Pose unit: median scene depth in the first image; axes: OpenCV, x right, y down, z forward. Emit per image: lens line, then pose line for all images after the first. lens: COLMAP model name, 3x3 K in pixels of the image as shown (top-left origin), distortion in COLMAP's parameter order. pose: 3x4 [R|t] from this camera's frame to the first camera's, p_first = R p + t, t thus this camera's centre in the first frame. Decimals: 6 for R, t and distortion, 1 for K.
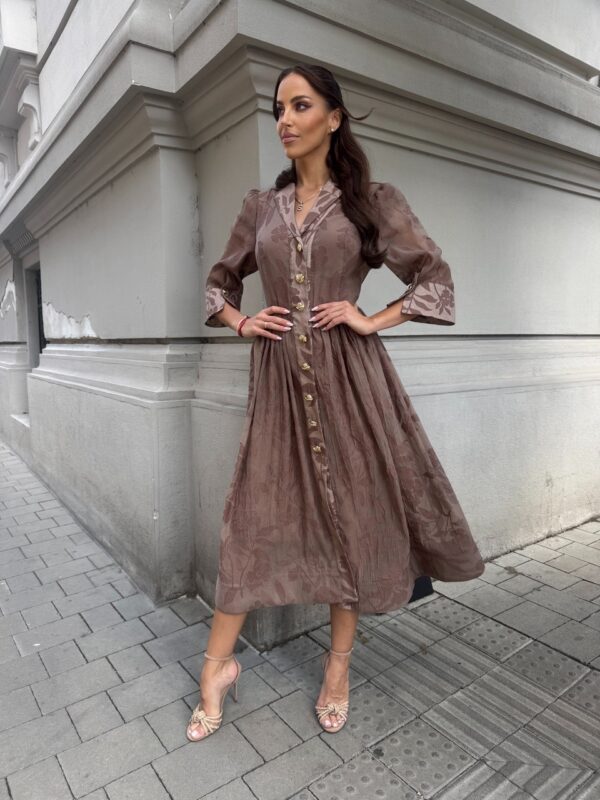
lens RADIAL K [[550.0, 0, 297.4], [0, 550.0, 399.2], [0, 0, 1]] dist [-0.008518, -0.003683]
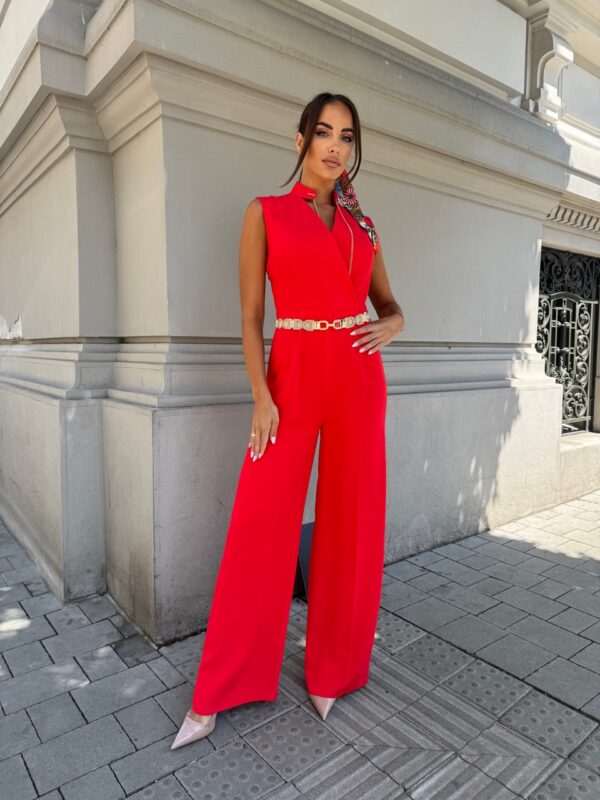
lens RADIAL K [[550.0, 0, 306.7], [0, 550.0, 401.0], [0, 0, 1]] dist [-0.008518, -0.003683]
pose [[0.998517, 0.010440, 0.053423, 0.122532], [-0.009451, 0.999780, -0.018728, 0.020729], [-0.053607, 0.018195, 0.998396, -0.024502]]
